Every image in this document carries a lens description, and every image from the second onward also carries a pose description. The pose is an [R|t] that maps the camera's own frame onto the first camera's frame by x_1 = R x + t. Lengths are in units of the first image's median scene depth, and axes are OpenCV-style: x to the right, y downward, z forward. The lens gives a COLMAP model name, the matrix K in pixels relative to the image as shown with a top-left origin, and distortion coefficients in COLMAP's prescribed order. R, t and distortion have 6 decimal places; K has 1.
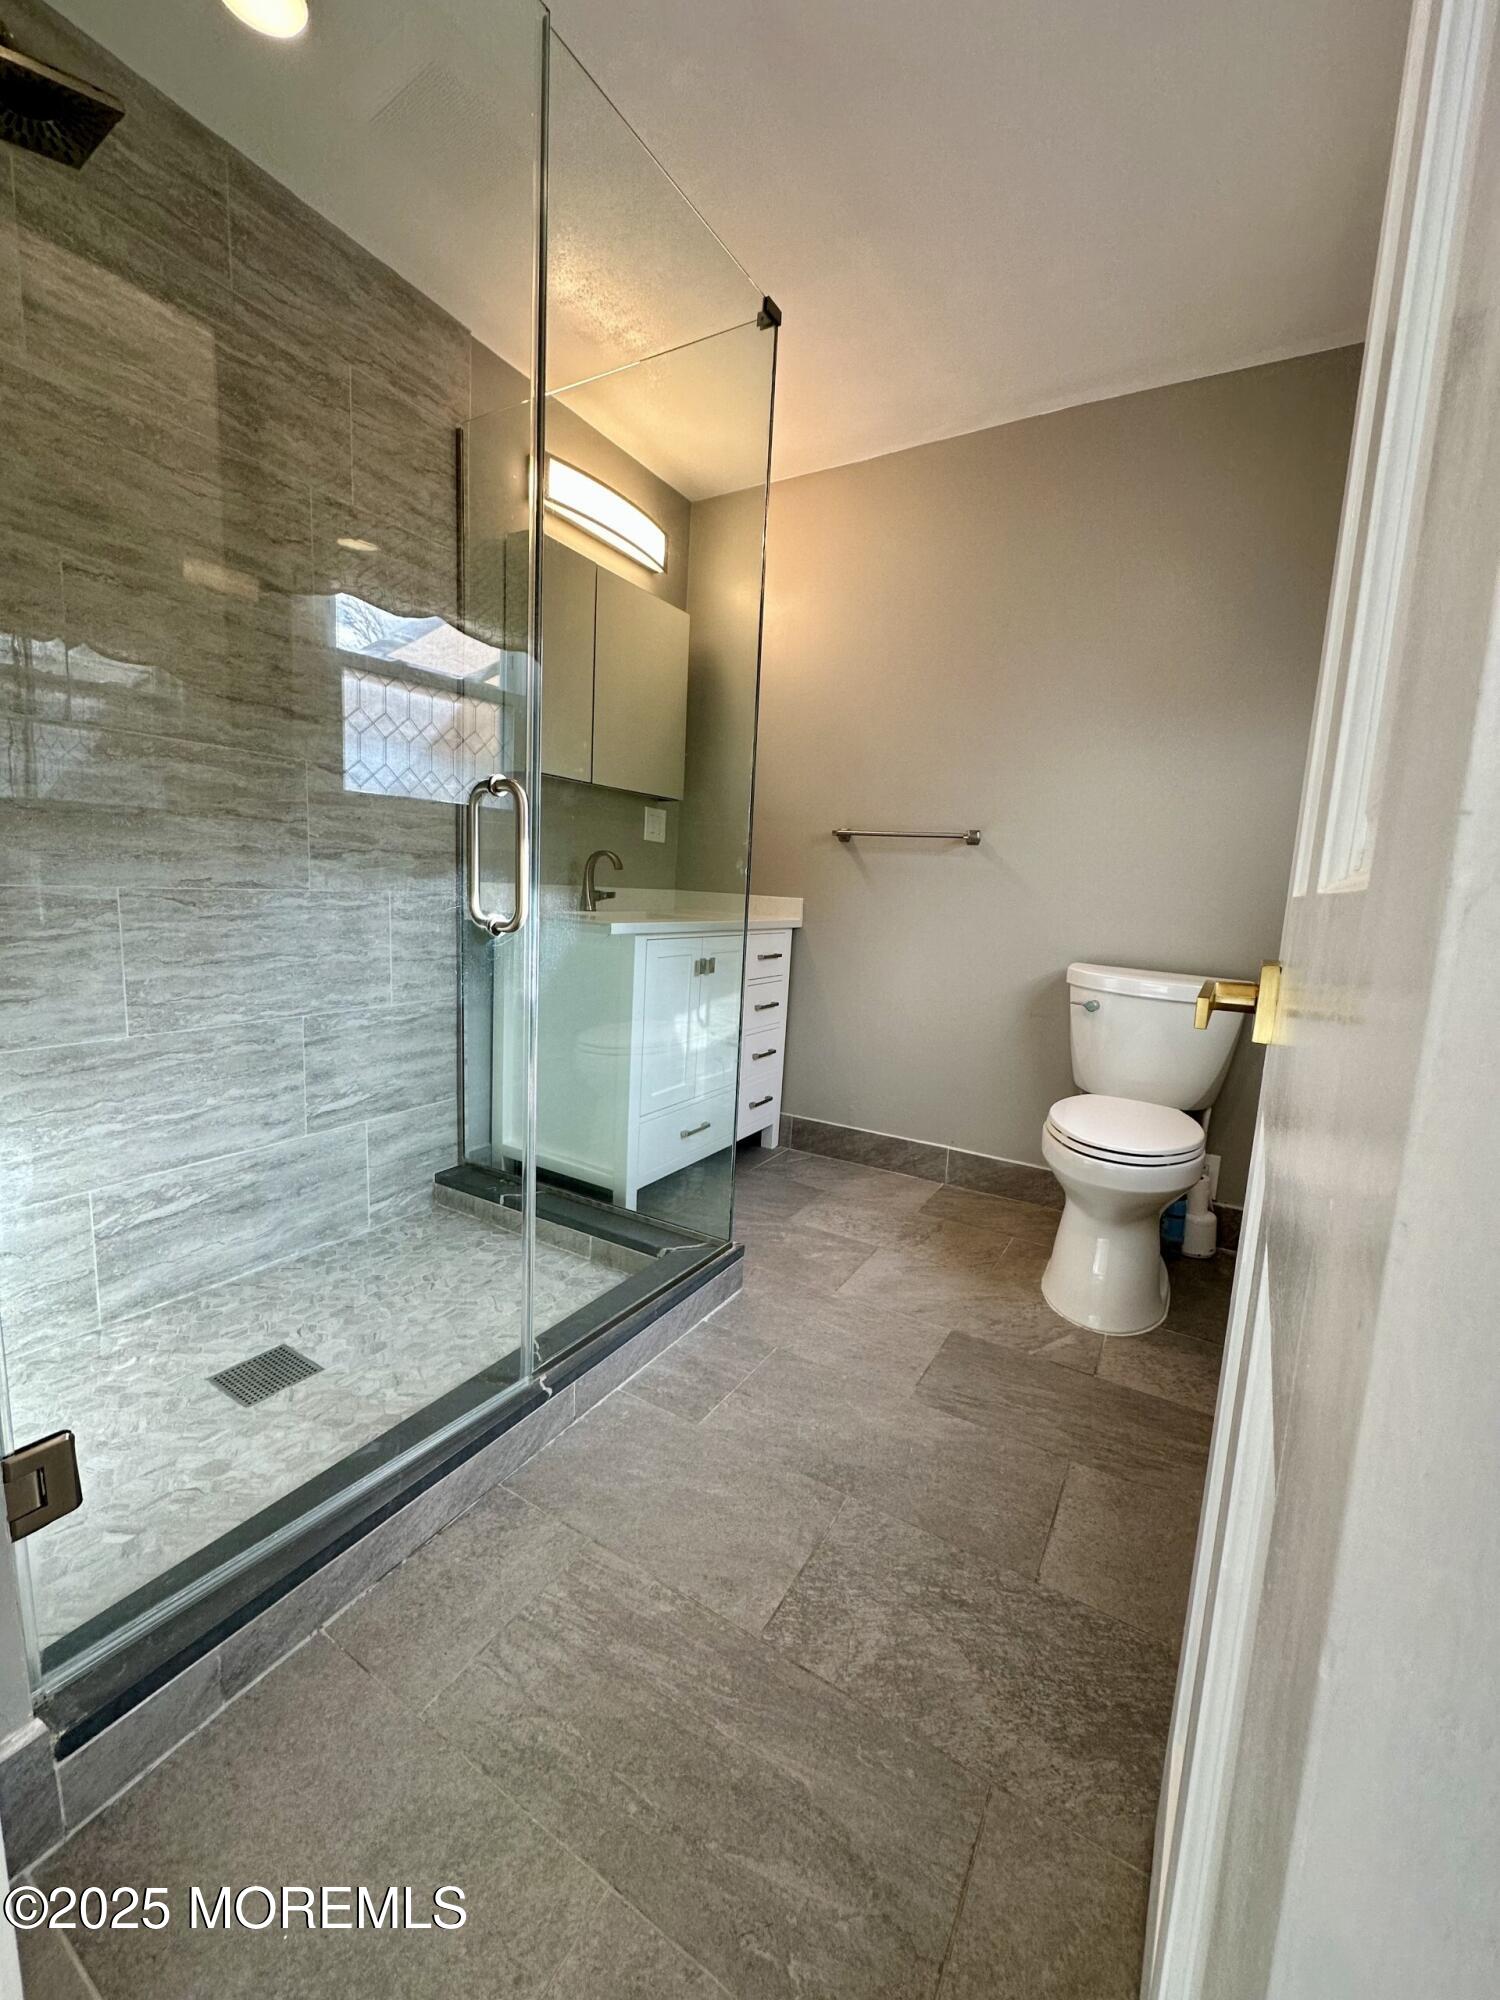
lens RADIAL K [[788.6, 0, 750.0], [0, 788.6, 1000.0], [0, 0, 1]] dist [-0.001696, 0.000746]
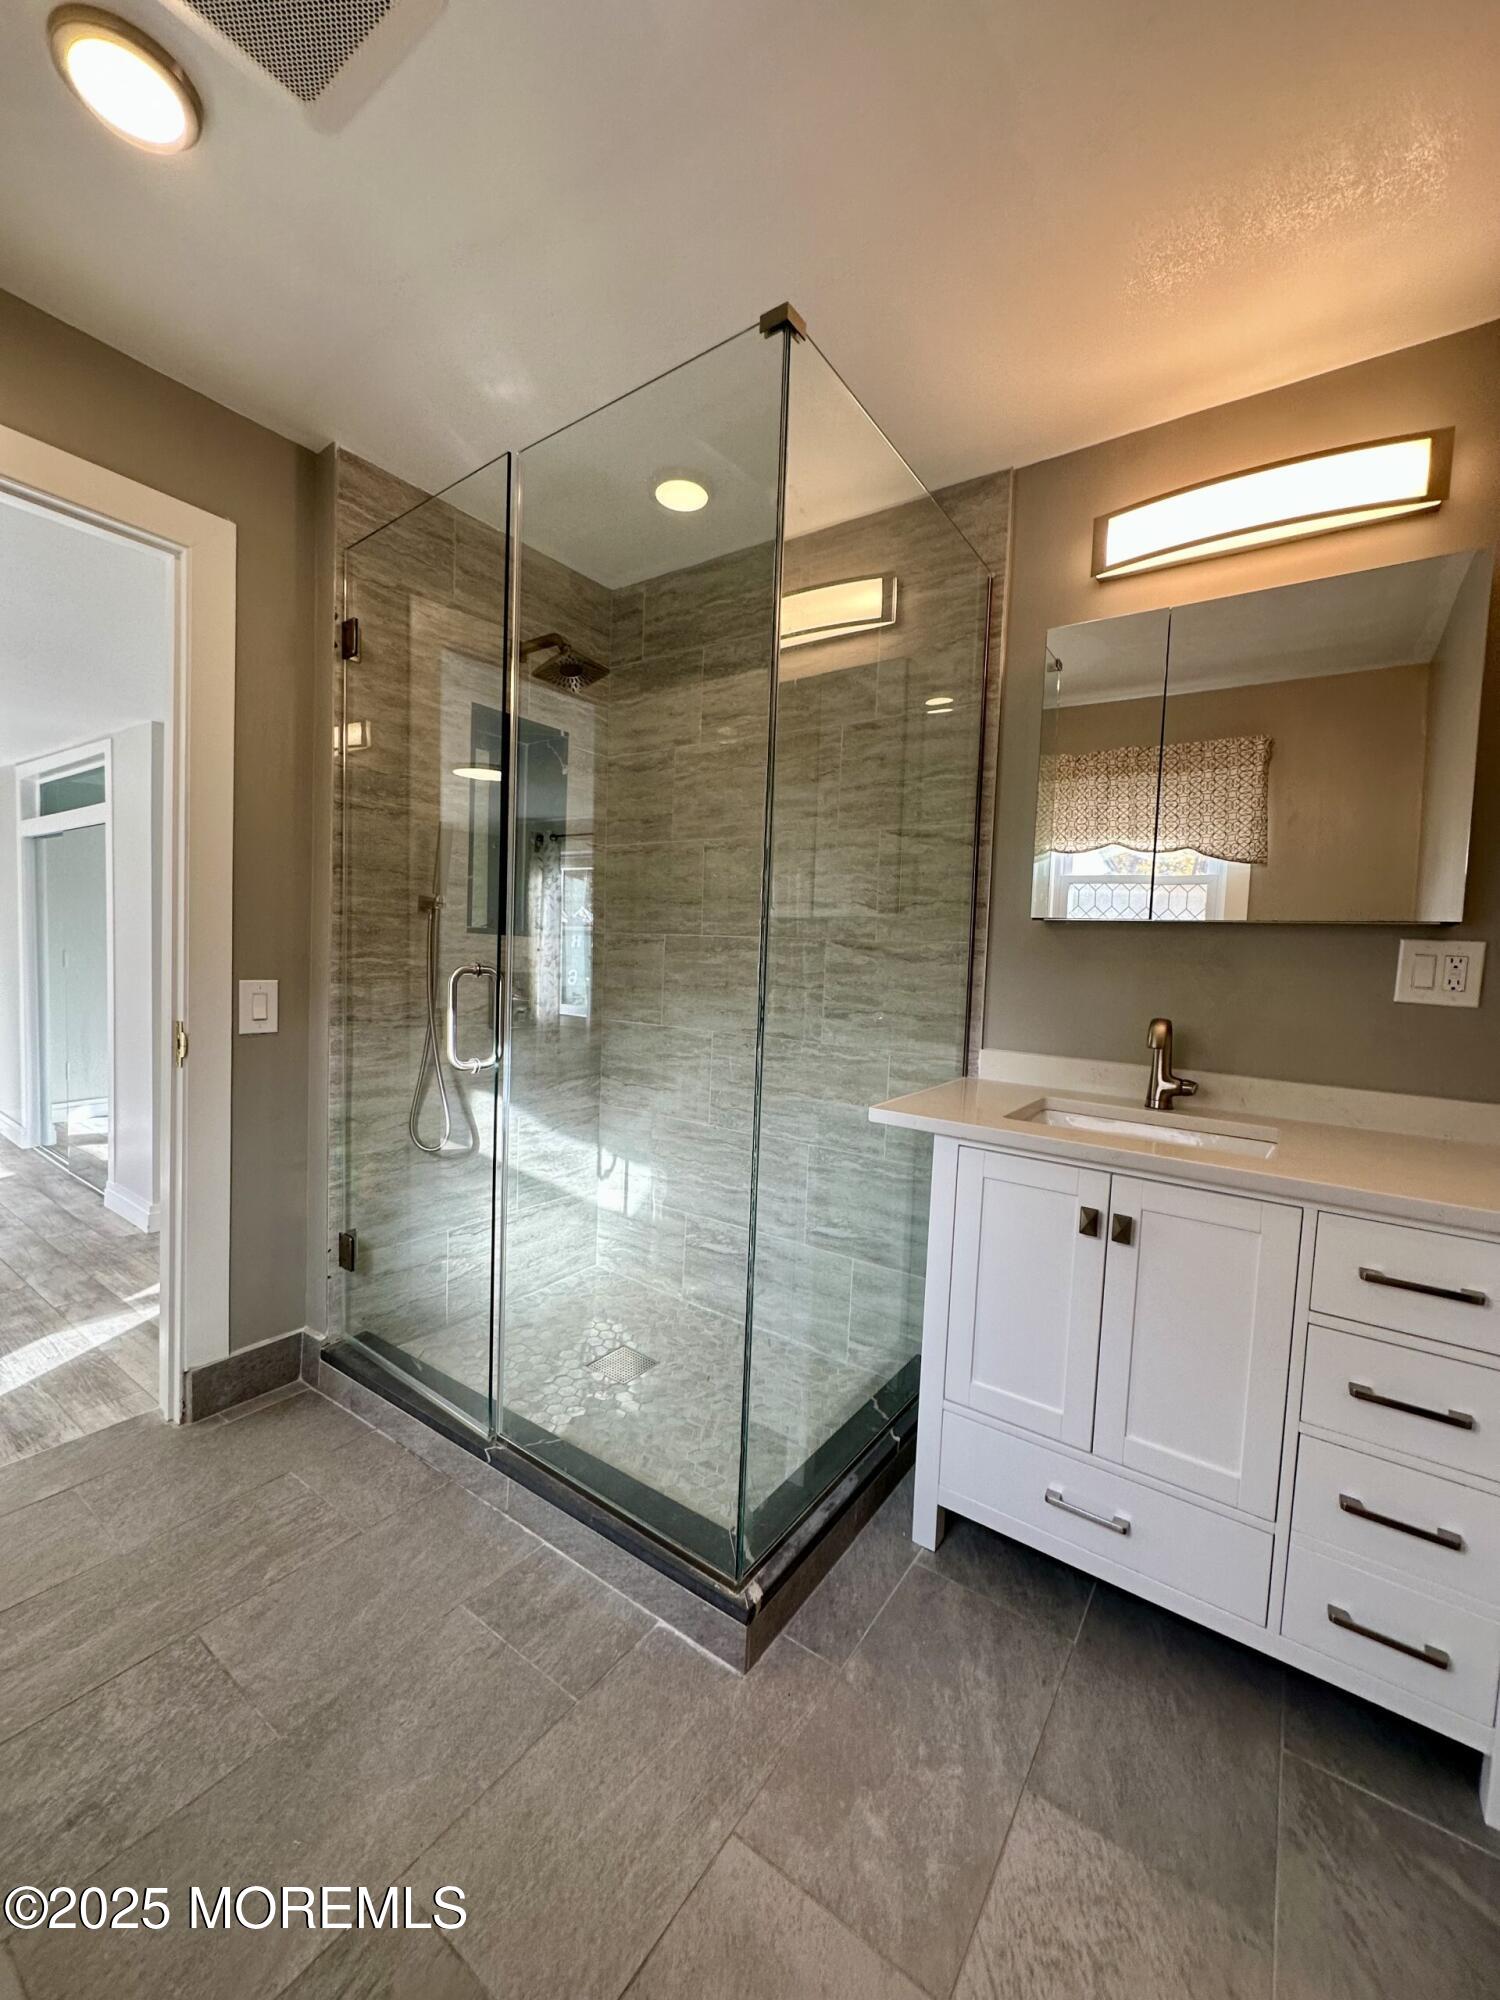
lens RADIAL K [[788.6, 0, 750.0], [0, 788.6, 1000.0], [0, 0, 1]] dist [-0.001696, 0.000746]
pose [[-0.068726, 0.005088, -0.997623, 0.647826], [-0.192009, 0.981224, 0.018232, -0.202594], [0.978984, 0.192805, -0.066458, 0.947503]]
